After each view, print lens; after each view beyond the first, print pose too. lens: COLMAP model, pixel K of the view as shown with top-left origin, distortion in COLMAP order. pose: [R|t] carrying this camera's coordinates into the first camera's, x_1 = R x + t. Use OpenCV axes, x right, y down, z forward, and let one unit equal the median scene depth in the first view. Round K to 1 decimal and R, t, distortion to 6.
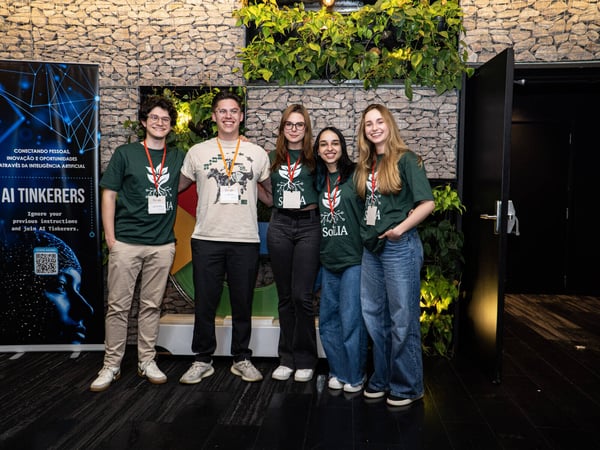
lens RADIAL K [[546.8, 0, 300.0], [0, 546.8, 225.0], [0, 0, 1]] dist [-0.060678, 0.289449]
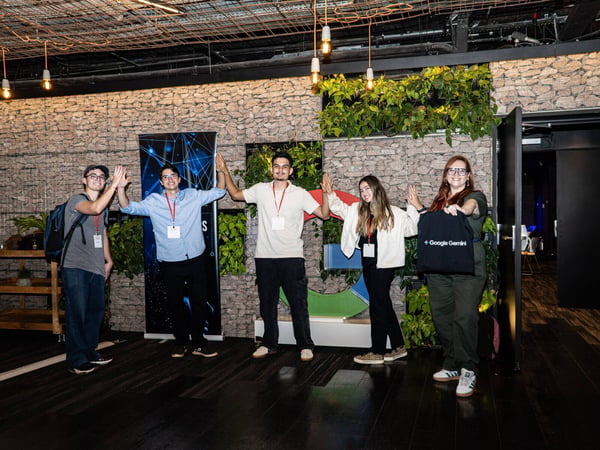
lens RADIAL K [[555.3, 0, 312.3], [0, 555.3, 225.8], [0, 0, 1]] dist [0.002778, 0.274687]
pose [[0.981974, -0.017758, -0.188182, 0.125598], [0.010814, 0.999224, -0.037867, 0.001651], [0.188708, 0.035149, 0.981404, -0.315359]]
